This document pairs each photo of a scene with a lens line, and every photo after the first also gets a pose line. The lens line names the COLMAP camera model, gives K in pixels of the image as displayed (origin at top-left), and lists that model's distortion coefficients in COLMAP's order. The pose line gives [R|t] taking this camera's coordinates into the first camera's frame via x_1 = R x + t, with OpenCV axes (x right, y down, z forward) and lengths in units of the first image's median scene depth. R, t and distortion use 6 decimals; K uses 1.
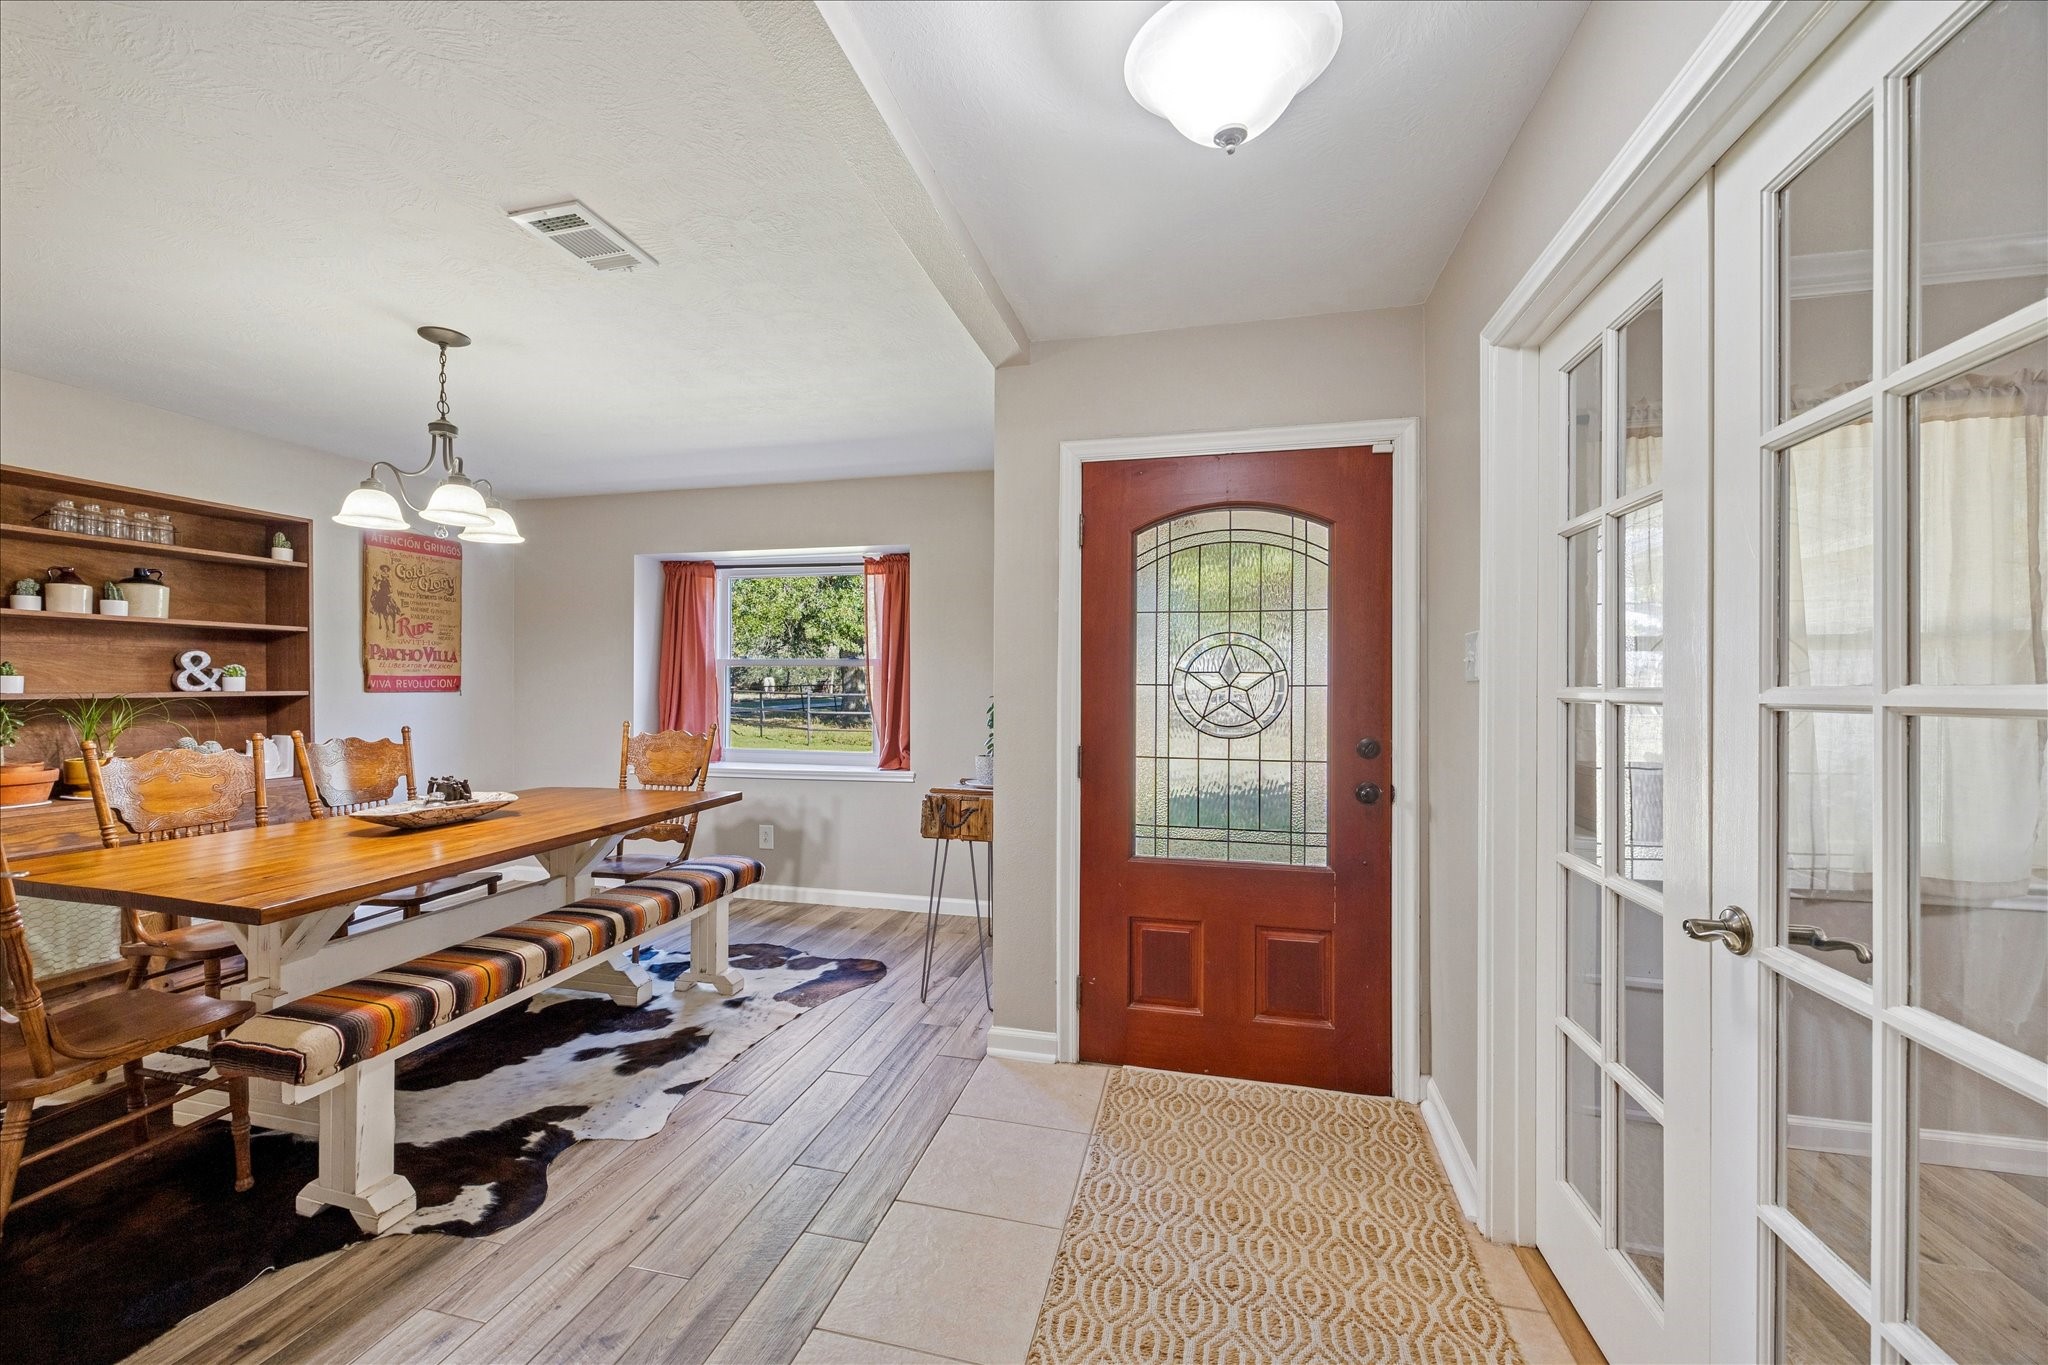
lens RADIAL K [[836.1, 0, 1055.0], [0, 836.1, 698.0], [0, 0, 1]] dist [-0.002317, -0.000222]
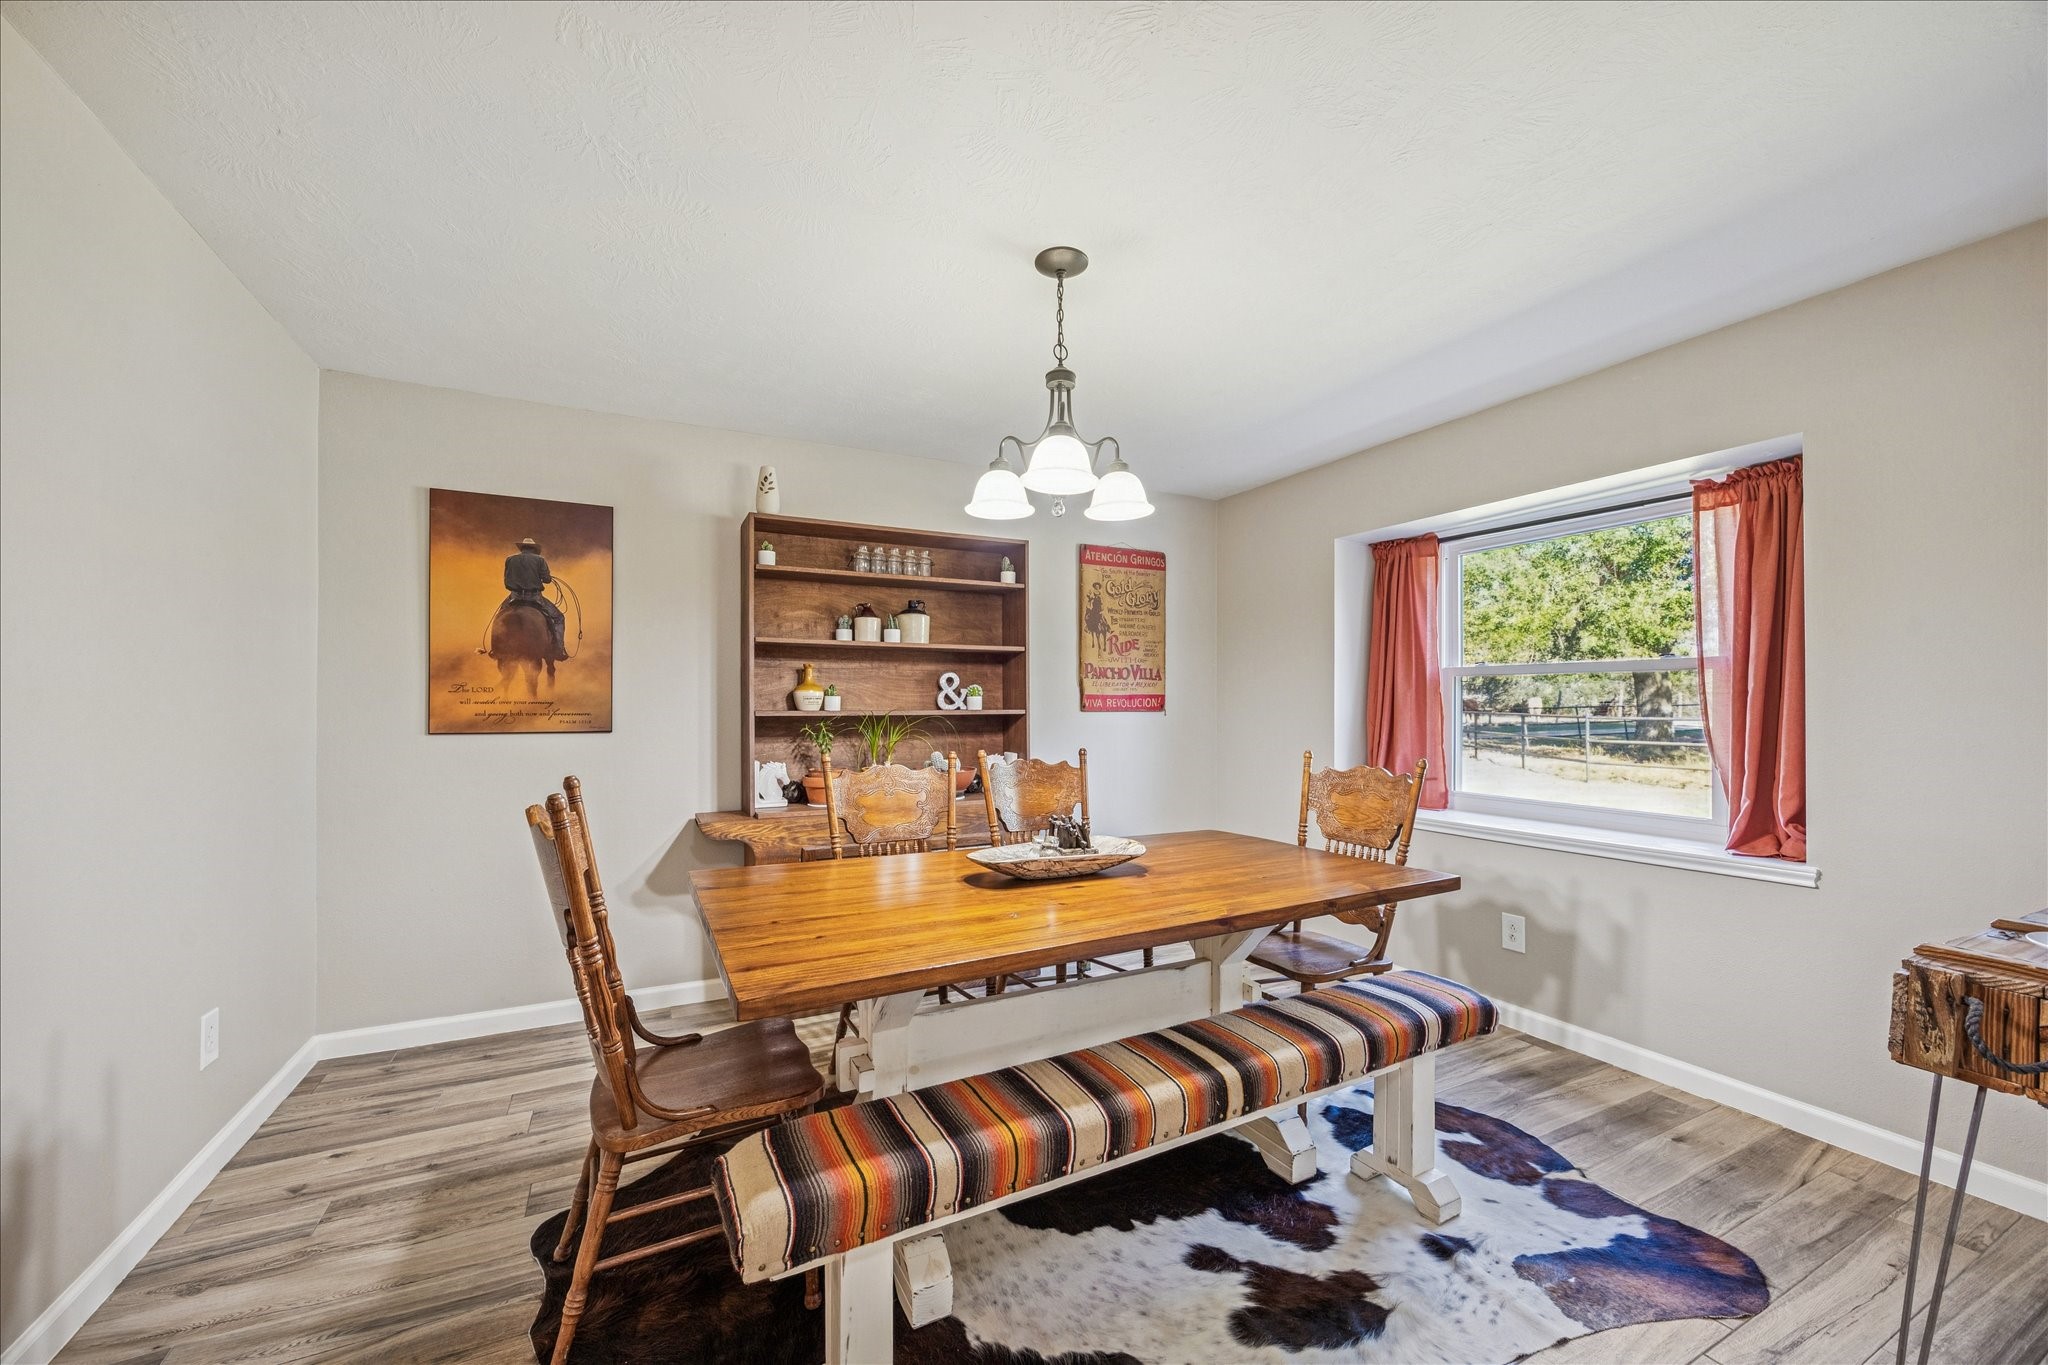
lens RADIAL K [[836.1, 0, 1055.0], [0, 836.1, 698.0], [0, 0, 1]] dist [-0.002317, -0.000222]
pose [[0.656662, -0.009748, -0.754122, -0.105254], [-0.010799, 0.999692, -0.022326, -0.000310], [0.754108, 0.022804, 0.656355, 0.363659]]
